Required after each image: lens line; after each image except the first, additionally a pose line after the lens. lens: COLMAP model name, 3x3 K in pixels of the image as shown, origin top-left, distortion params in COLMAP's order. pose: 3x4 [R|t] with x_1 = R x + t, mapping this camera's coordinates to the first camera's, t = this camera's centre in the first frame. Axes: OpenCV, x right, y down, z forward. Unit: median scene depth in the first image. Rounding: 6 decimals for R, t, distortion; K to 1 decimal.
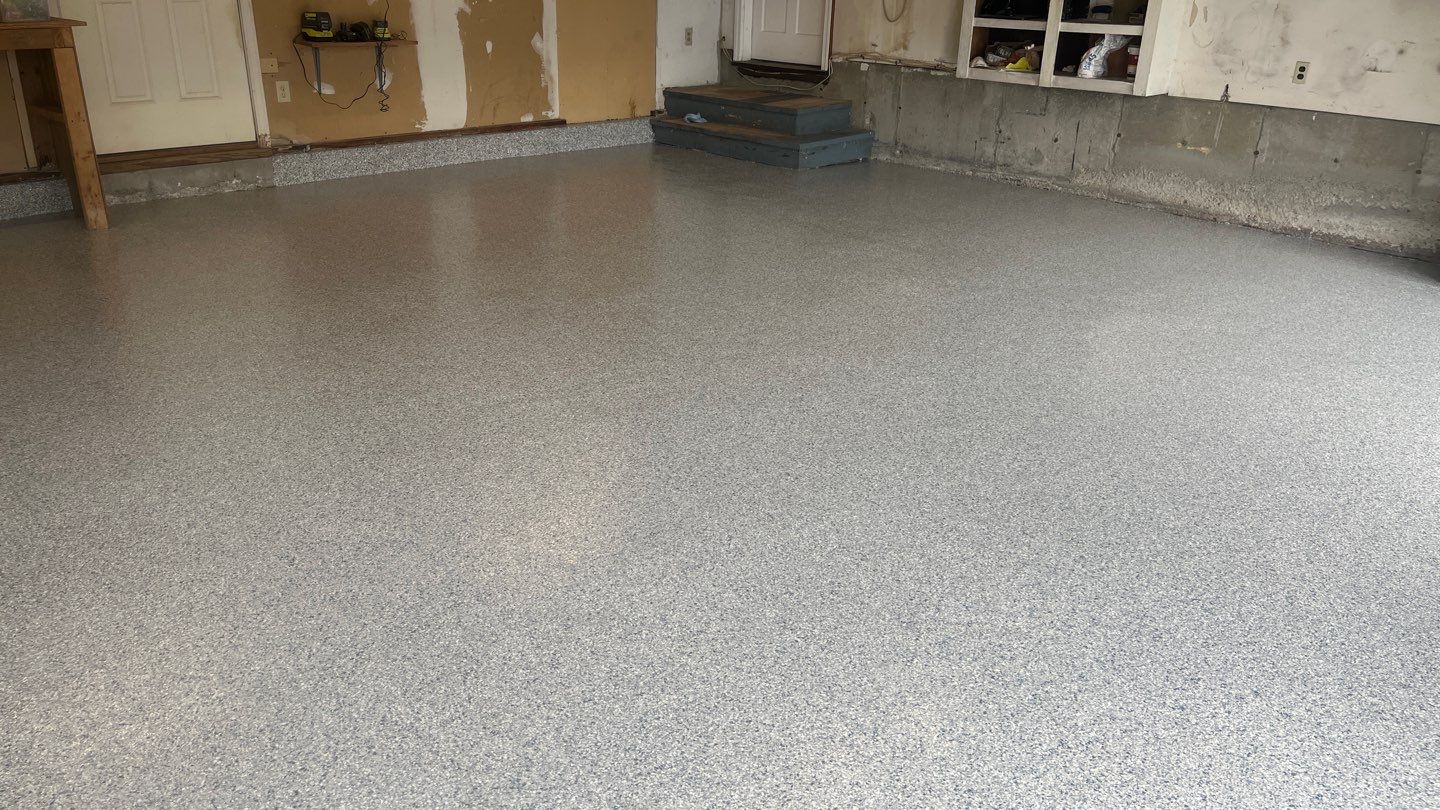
lens RADIAL K [[1094.3, 0, 709.9], [0, 1094.3, 409.1], [0, 0, 1]] dist [0.054005, -0.078064]
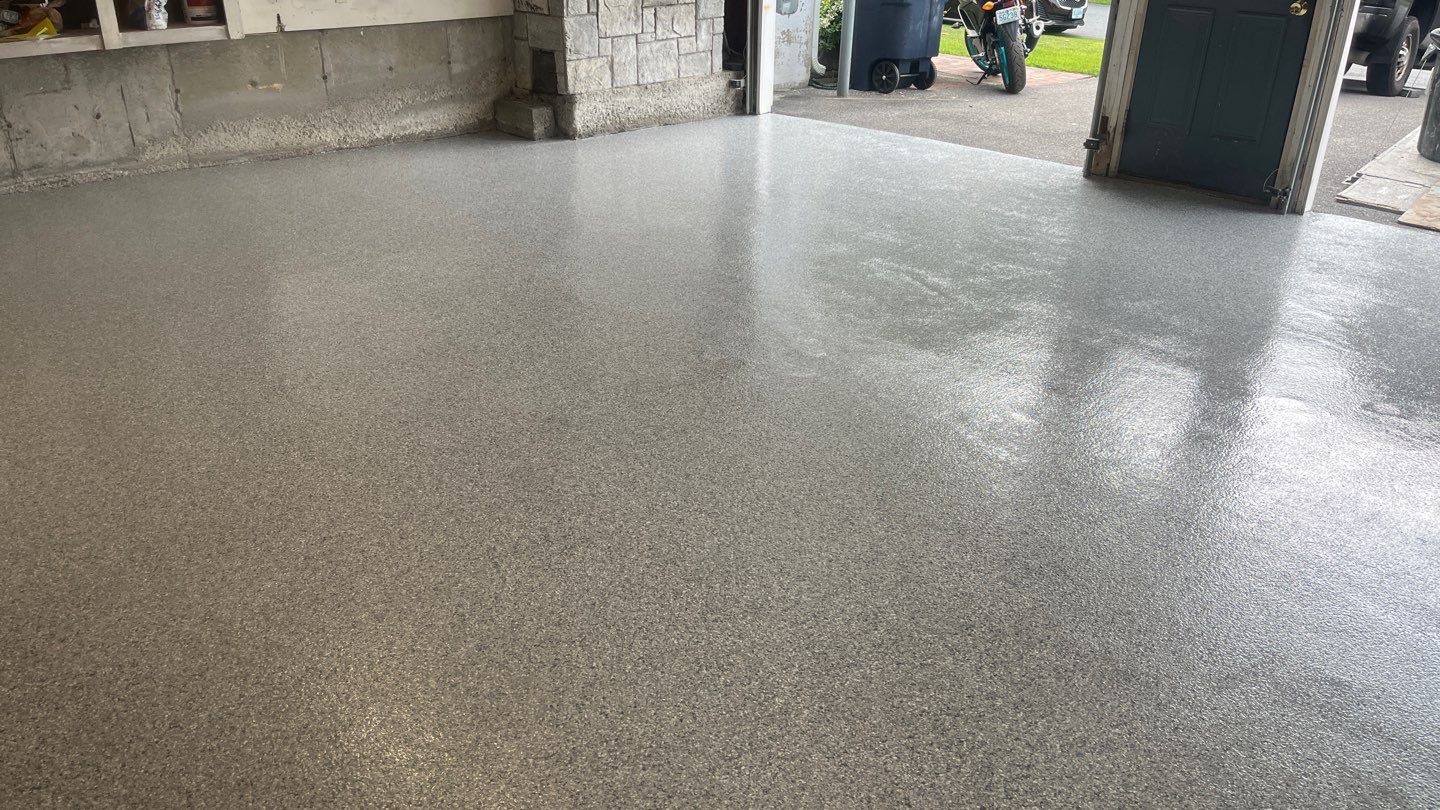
lens RADIAL K [[1094.3, 0, 705.7], [0, 1094.3, 408.6], [0, 0, 1]] dist [0.054005, -0.078064]
pose [[0.044984, -0.450693, 0.891545, -0.511316], [0.370321, 0.836388, 0.404125, -0.251528], [-0.927814, 0.311979, 0.204525, 0.554131]]
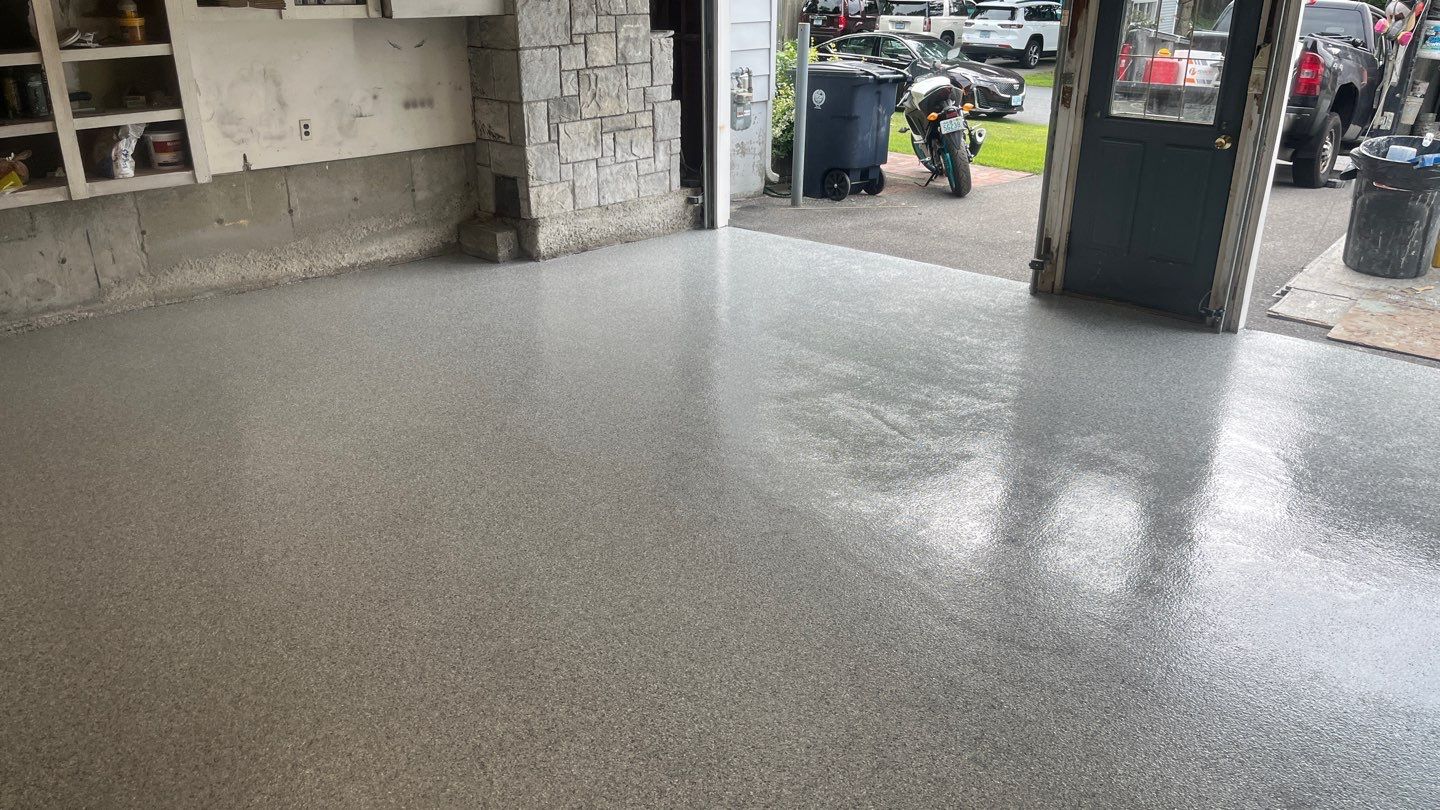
lens RADIAL K [[1094.3, 0, 714.0], [0, 1094.3, 410.0], [0, 0, 1]] dist [0.054005, -0.078064]
pose [[-0.005881, -0.399877, 0.916550, -0.506938], [0.375929, 0.848448, 0.372577, -0.302119], [-0.926630, 0.346749, 0.145335, 0.539667]]
